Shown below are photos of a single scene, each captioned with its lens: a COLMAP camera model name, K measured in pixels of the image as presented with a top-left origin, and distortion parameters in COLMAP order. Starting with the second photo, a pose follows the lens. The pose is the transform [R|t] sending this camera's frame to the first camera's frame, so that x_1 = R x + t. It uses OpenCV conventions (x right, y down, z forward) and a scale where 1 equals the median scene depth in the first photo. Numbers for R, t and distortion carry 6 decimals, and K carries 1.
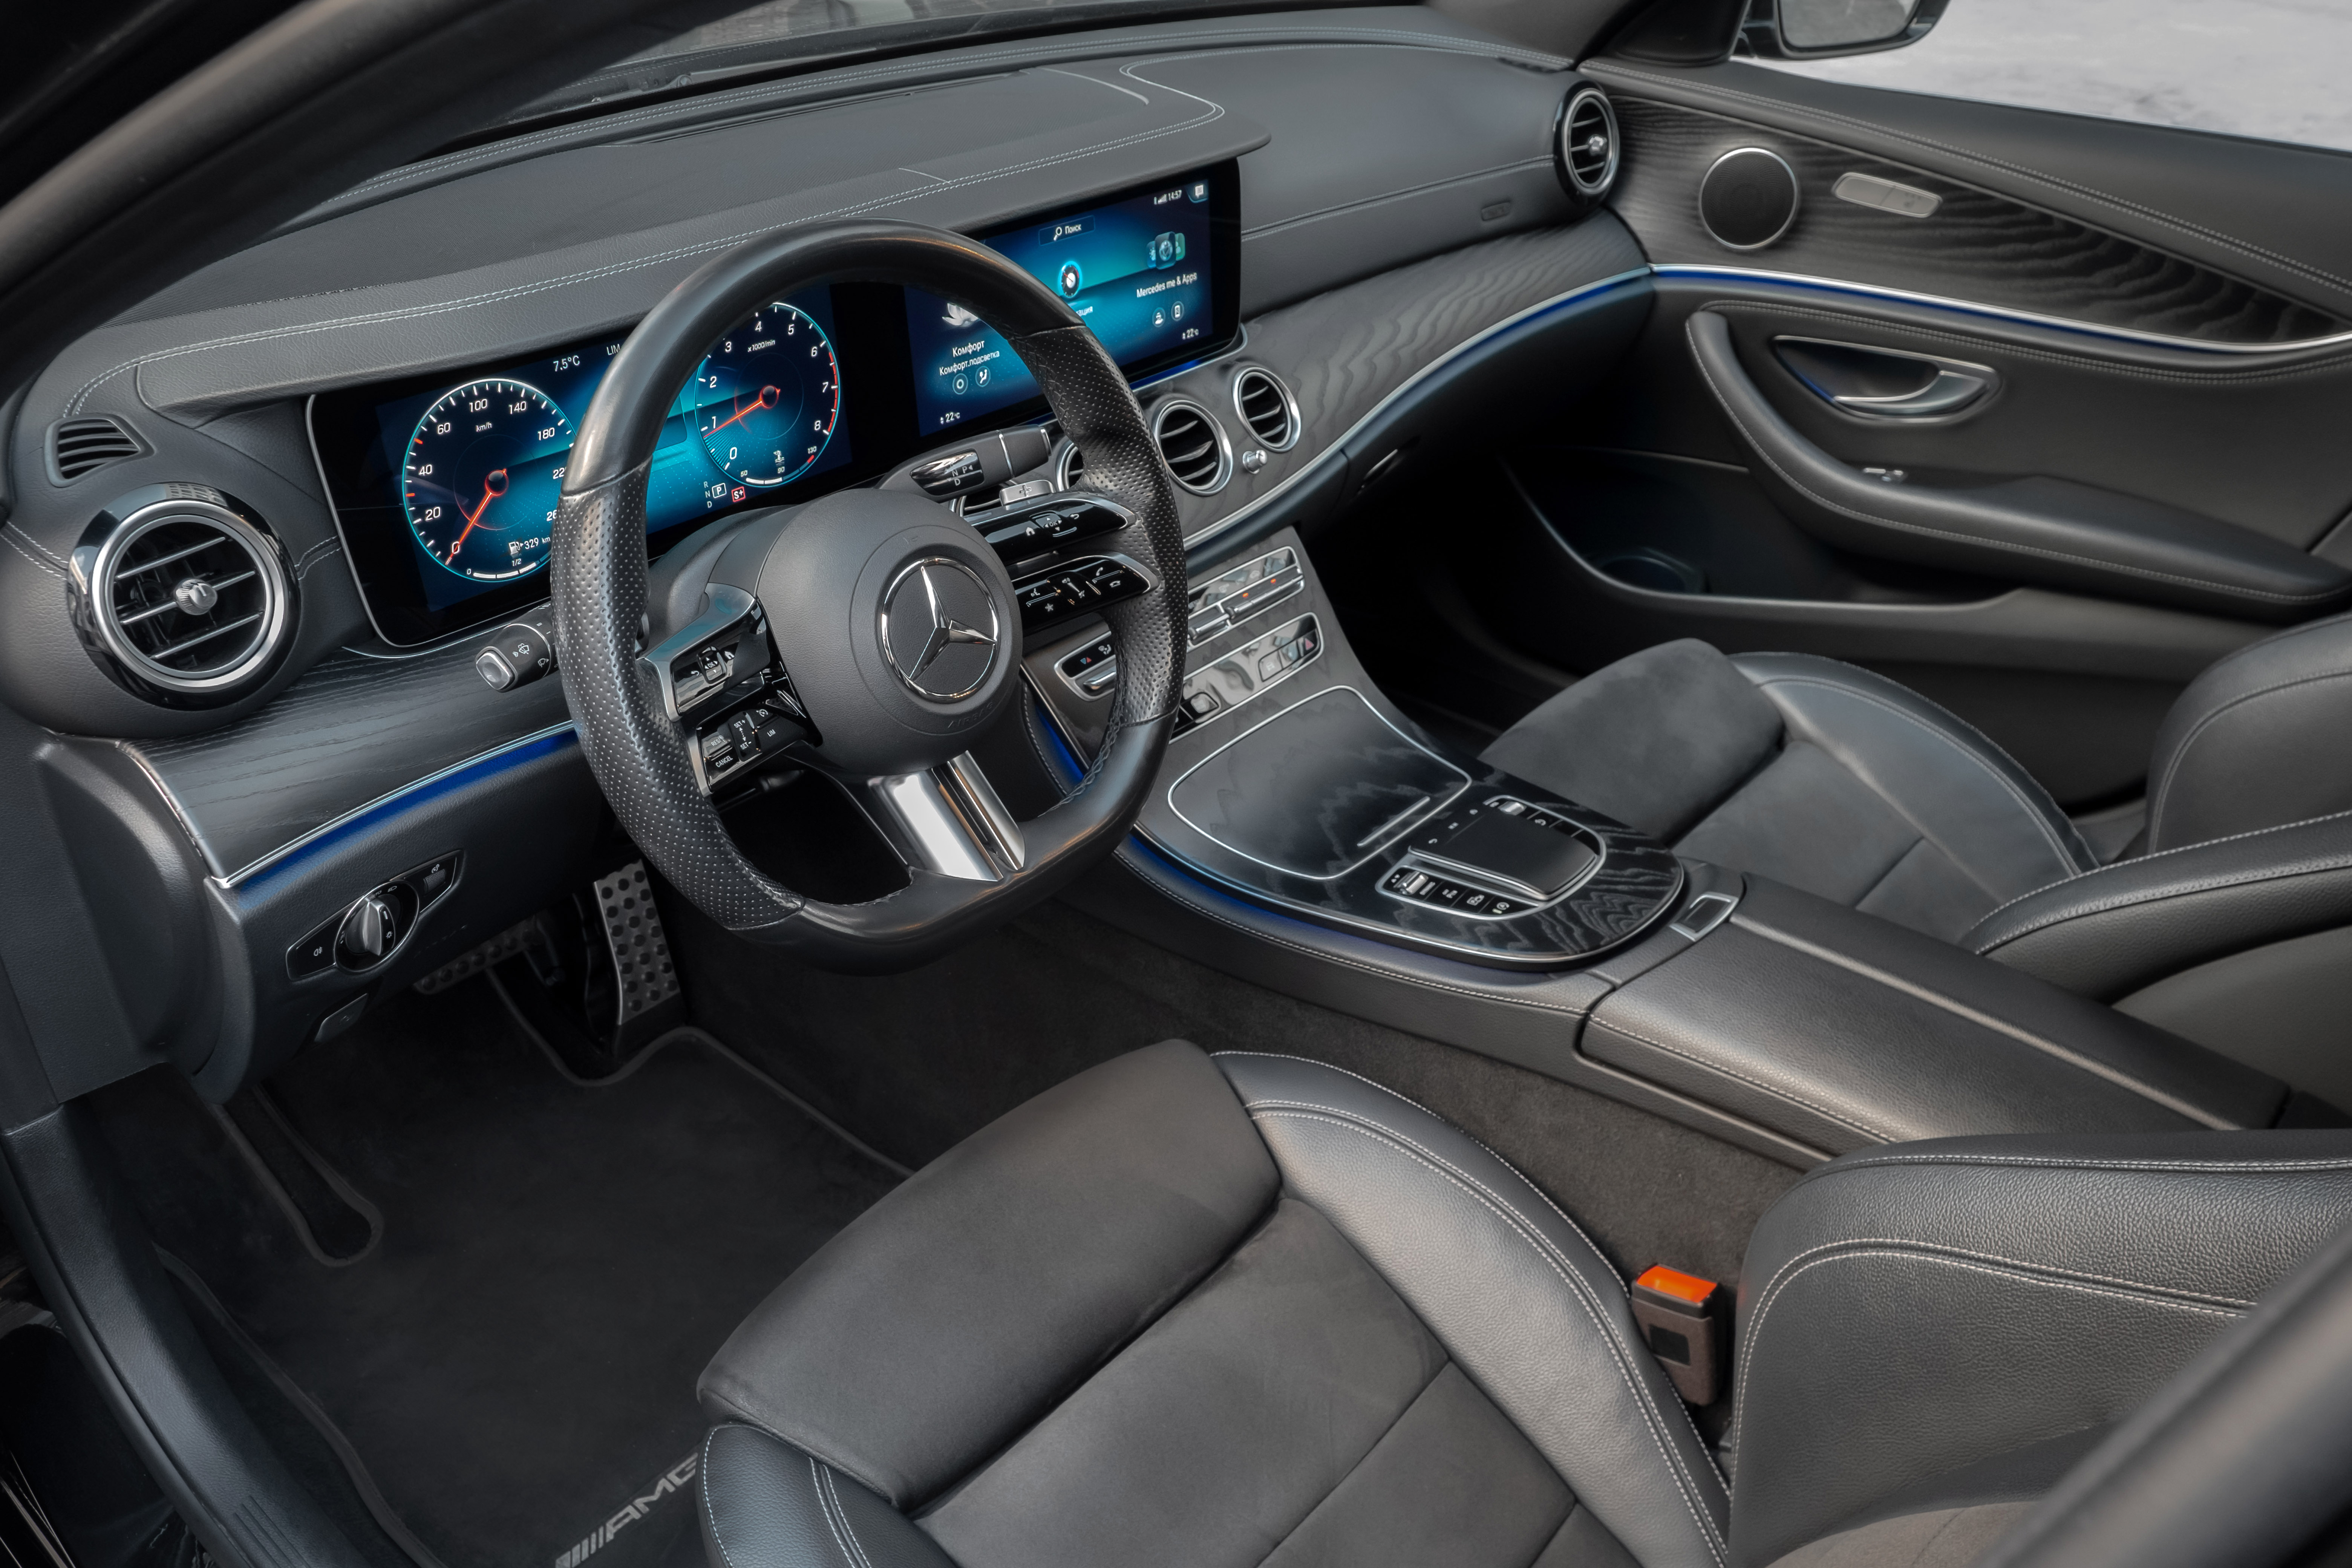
lens RADIAL K [[1823.2, 0, 1125.6], [0, 1823.2, 904.9], [0, 0, 1]] dist [-0.045656, 0.018323]
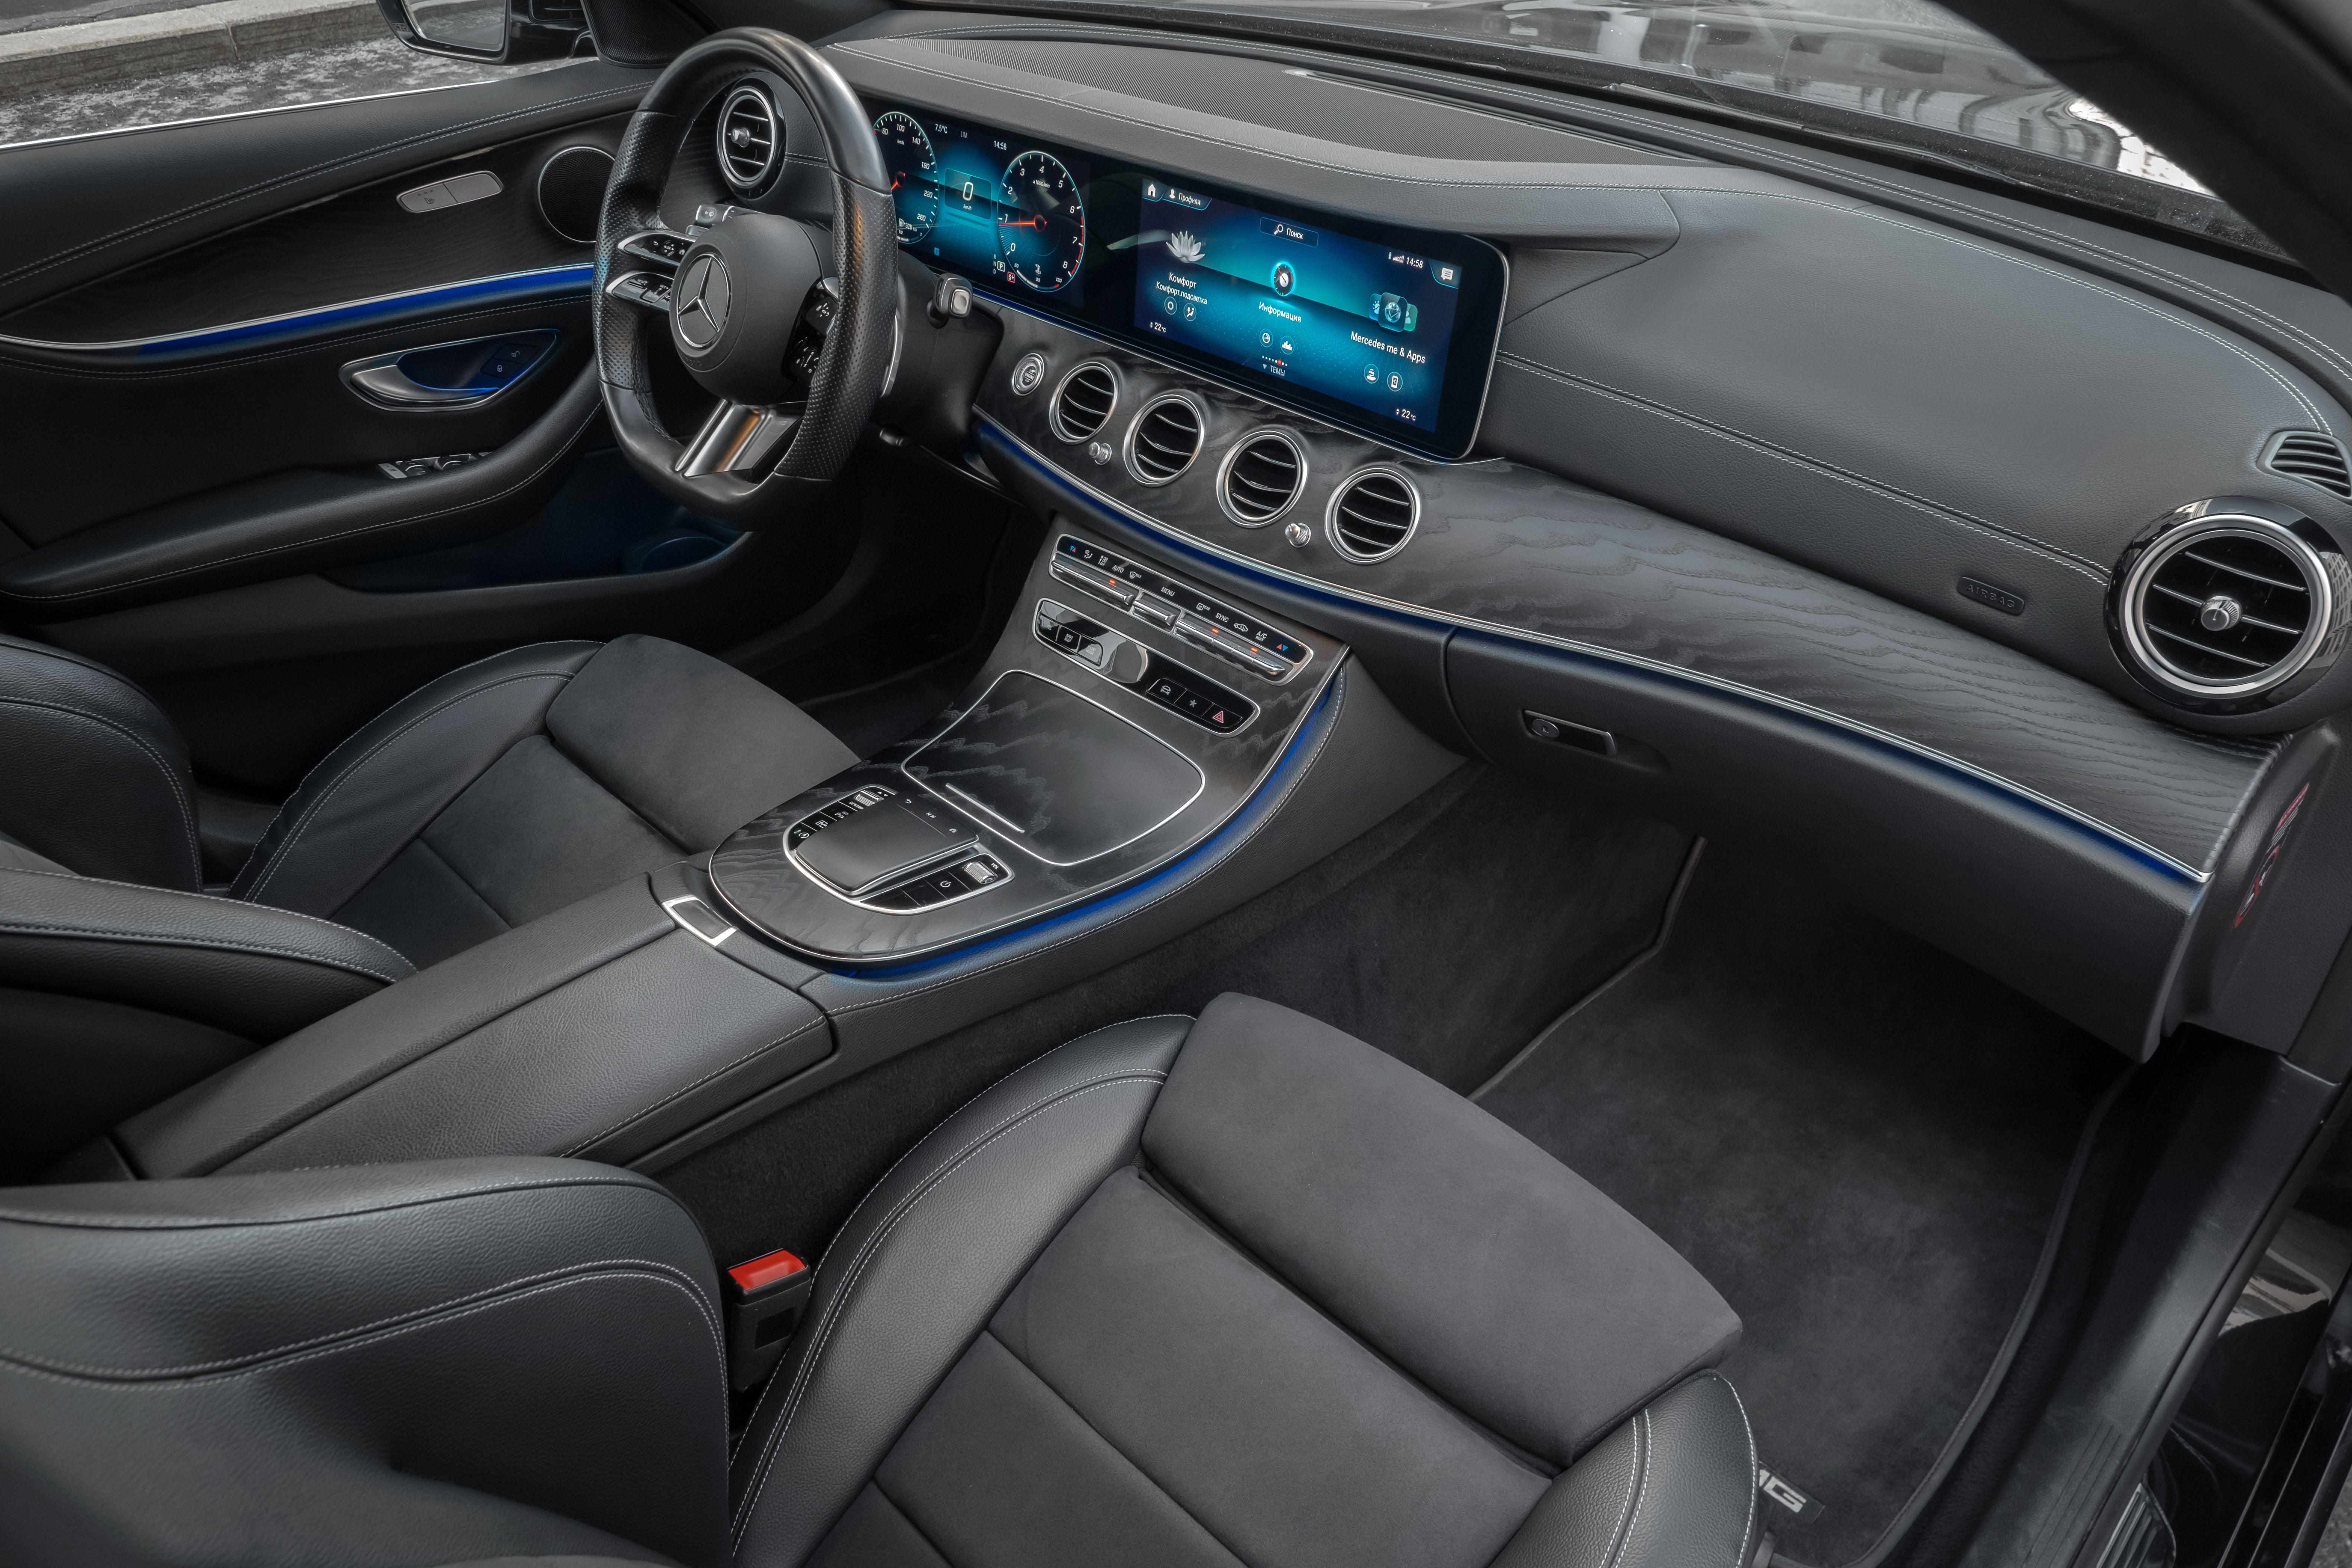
lens RADIAL K [[1636.8, 0, 1172.3], [0, 1636.8, 818.3], [0, 0, 1]] dist [-0.033456, 0.004043]
pose [[-0.049594, 0.578890, -0.813896, 0.953232], [-0.578415, 0.647689, 0.495919, -0.596791], [0.814234, 0.495364, 0.302717, 0.855117]]
